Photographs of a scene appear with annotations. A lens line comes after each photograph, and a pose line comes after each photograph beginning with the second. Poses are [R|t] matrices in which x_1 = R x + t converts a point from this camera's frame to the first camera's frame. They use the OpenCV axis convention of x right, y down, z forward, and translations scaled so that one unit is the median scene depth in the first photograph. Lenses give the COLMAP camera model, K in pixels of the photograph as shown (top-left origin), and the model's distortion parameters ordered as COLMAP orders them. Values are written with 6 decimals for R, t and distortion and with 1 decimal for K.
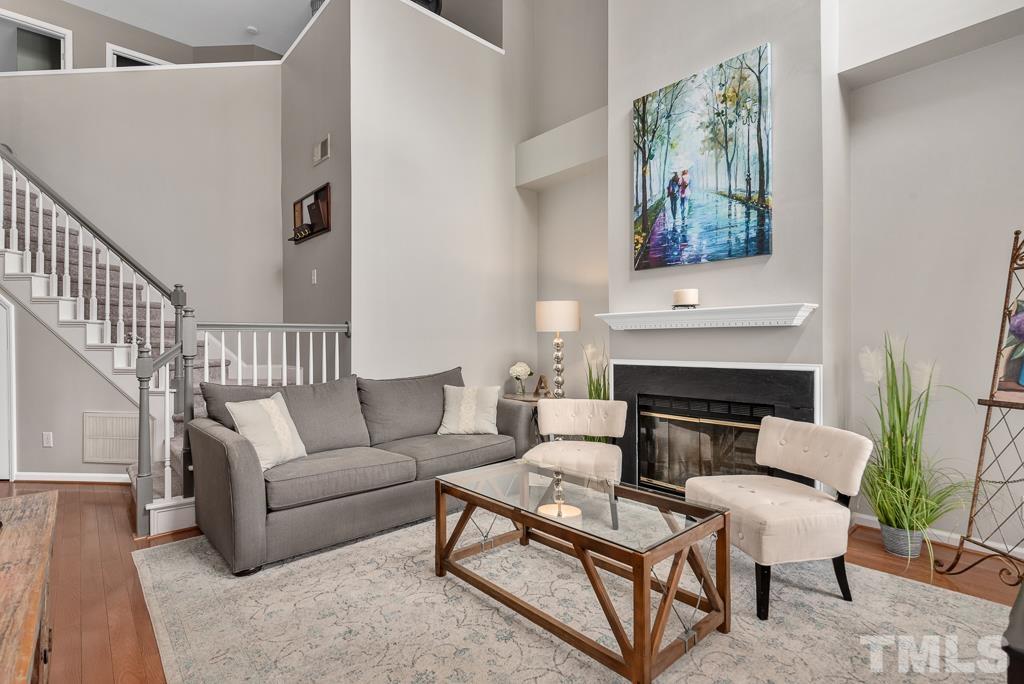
lens RADIAL K [[492.2, 0, 518.9], [0, 492.2, 339.4], [0, 0, 1]] dist [0.000194, -0.000404]
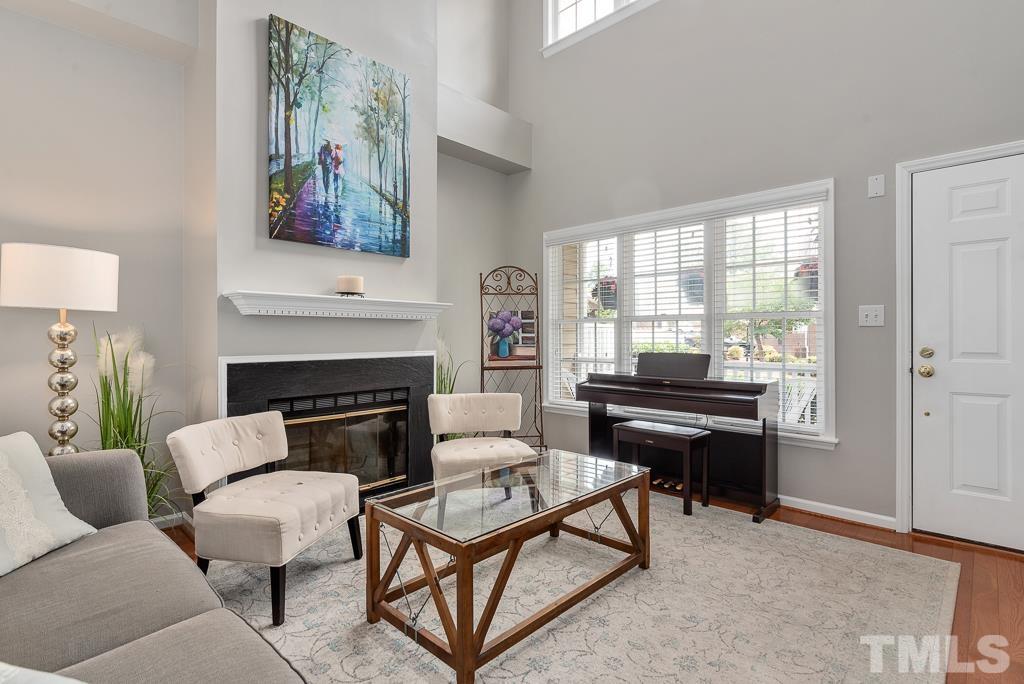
lens RADIAL K [[492.2, 0, 519.7], [0, 492.2, 339.5], [0, 0, 1]] dist [0.000194, -0.000404]
pose [[-0.069263, 0.000301, 0.997598, -0.598477], [-0.002211, 0.999997, -0.000455, 0.017904], [-0.997596, -0.002238, -0.069262, 0.727108]]
